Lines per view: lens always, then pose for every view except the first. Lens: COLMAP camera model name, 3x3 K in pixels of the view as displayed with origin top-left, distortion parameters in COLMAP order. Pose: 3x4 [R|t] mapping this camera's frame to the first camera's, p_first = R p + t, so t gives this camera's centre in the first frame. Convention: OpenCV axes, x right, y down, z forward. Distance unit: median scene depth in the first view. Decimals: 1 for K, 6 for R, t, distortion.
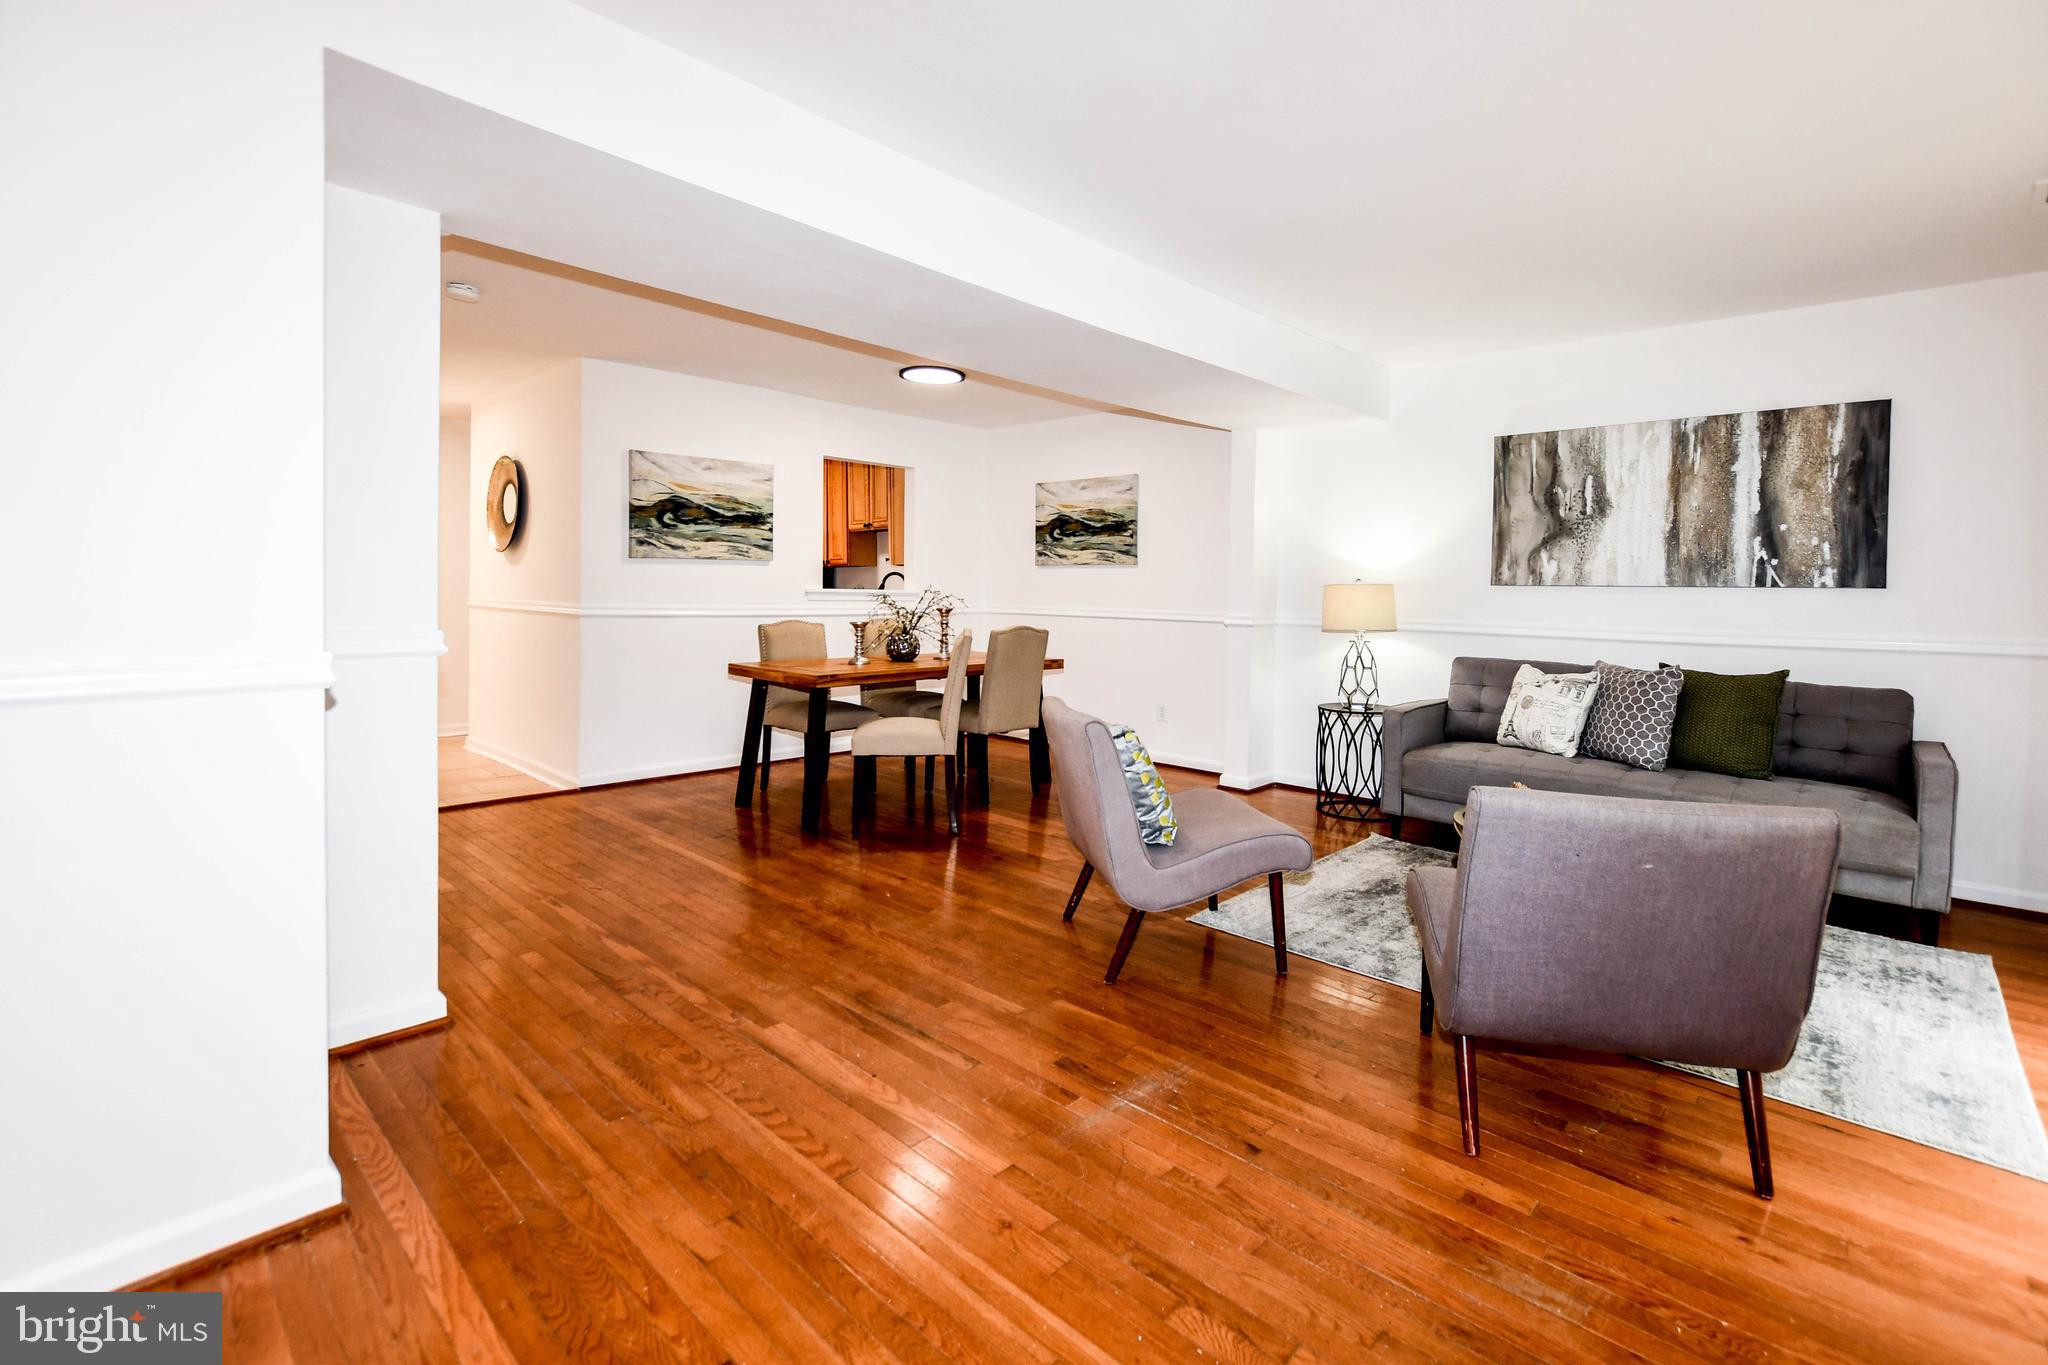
lens RADIAL K [[941.5, 0, 1032.8], [0, 941.5, 601.1], [0, 0, 1]] dist [-0.009407, 0.001992]
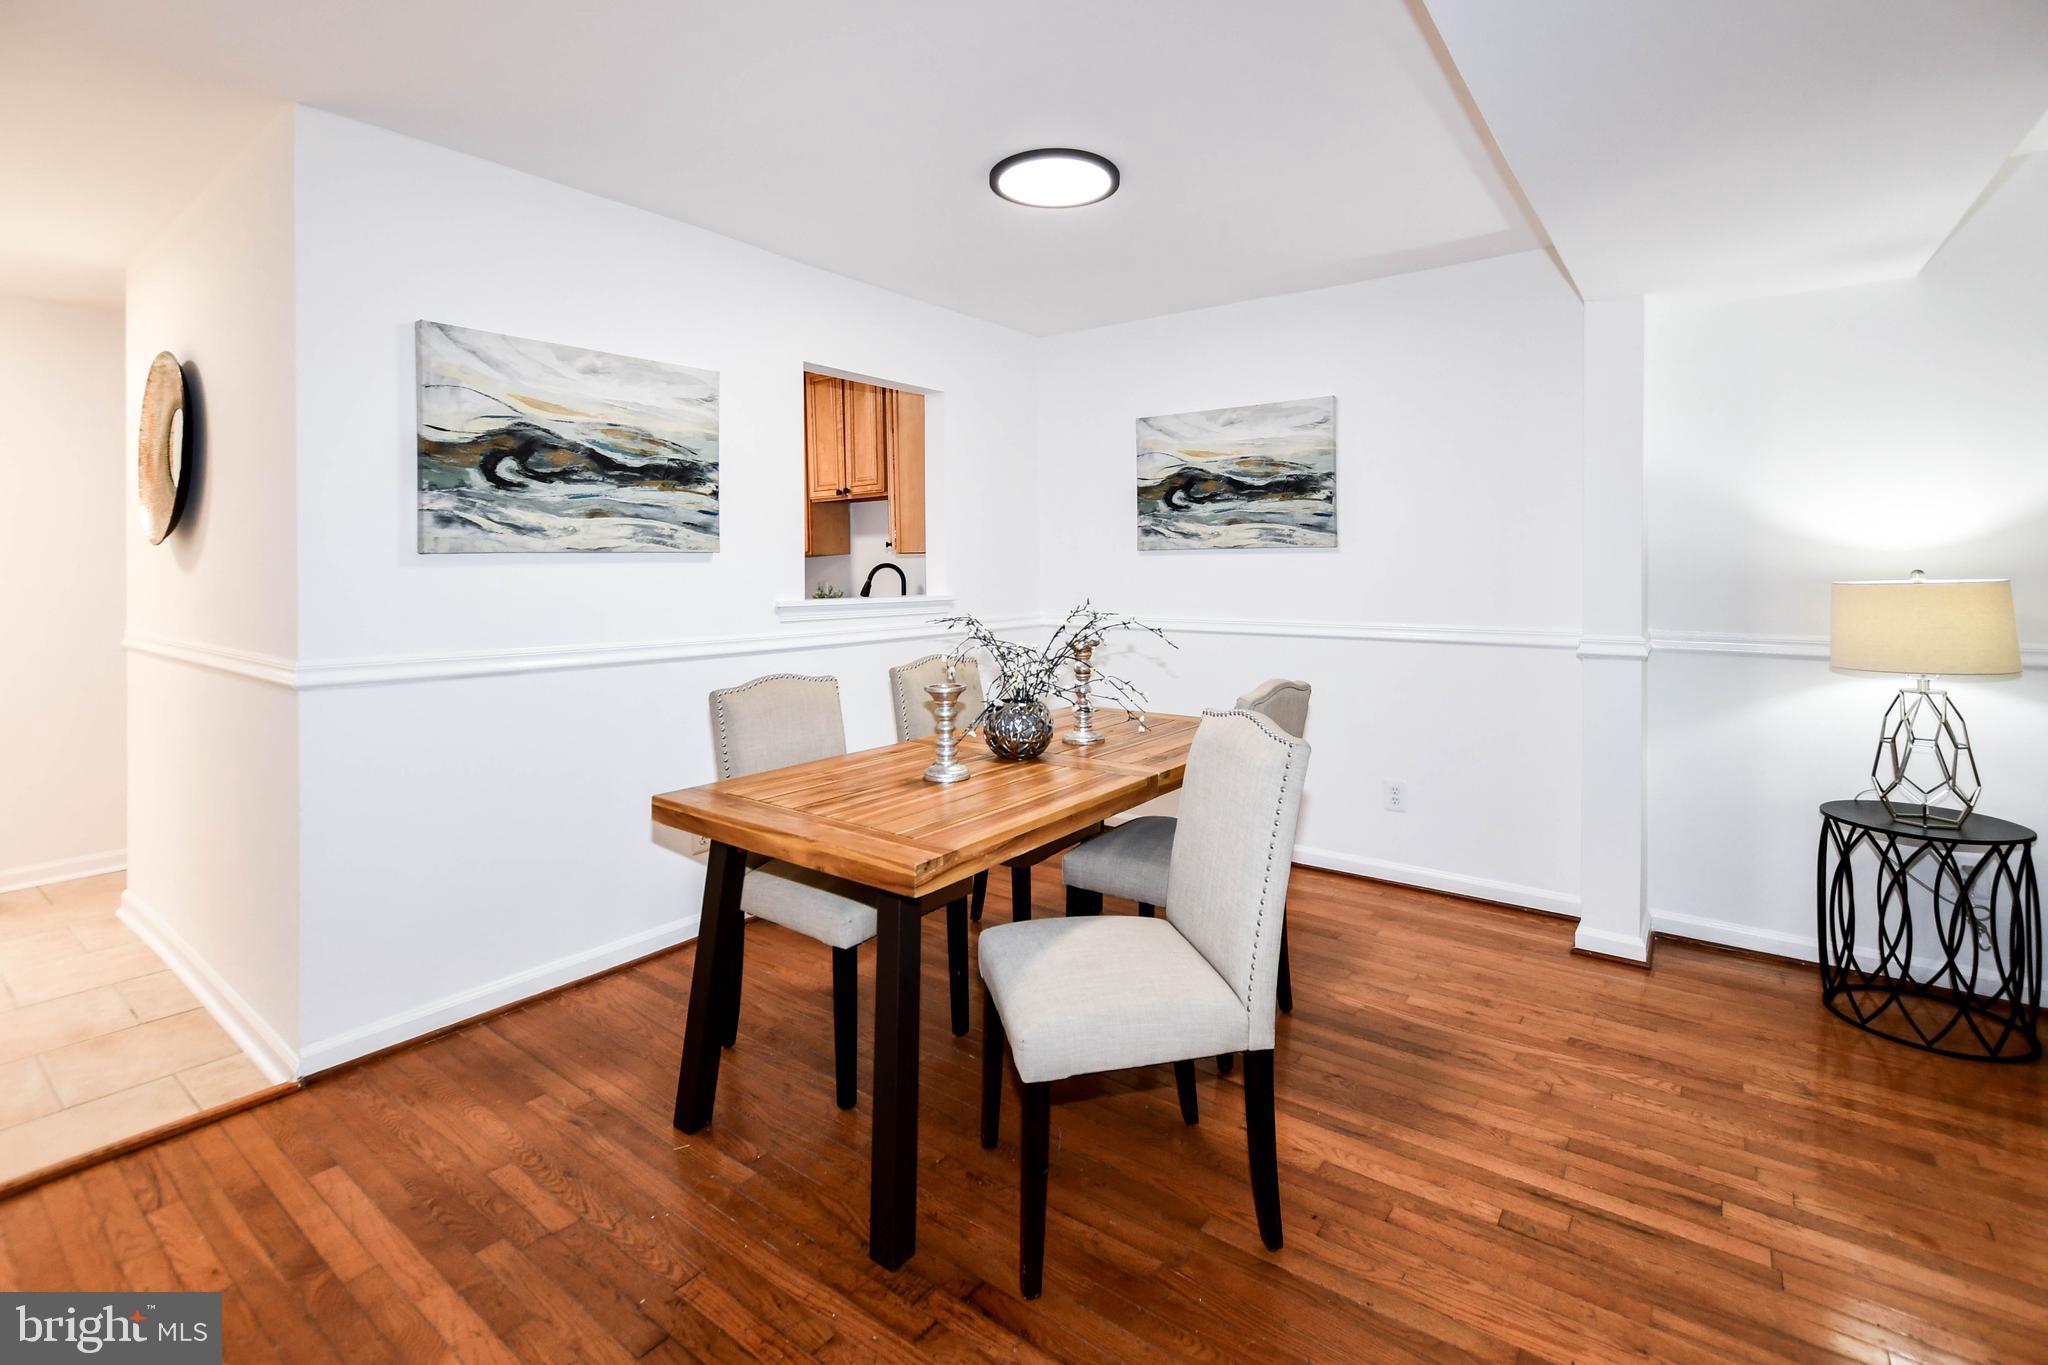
lens RADIAL K [[941.5, 0, 1016.4], [0, 941.5, 576.2], [0, 0, 1]] dist [-0.009407, 0.001992]
pose [[0.994384, -0.020546, 0.103818, -0.210527], [0.020781, 0.999783, -0.001179, -0.032365], [-0.103771, 0.003330, 0.994596, 0.579653]]
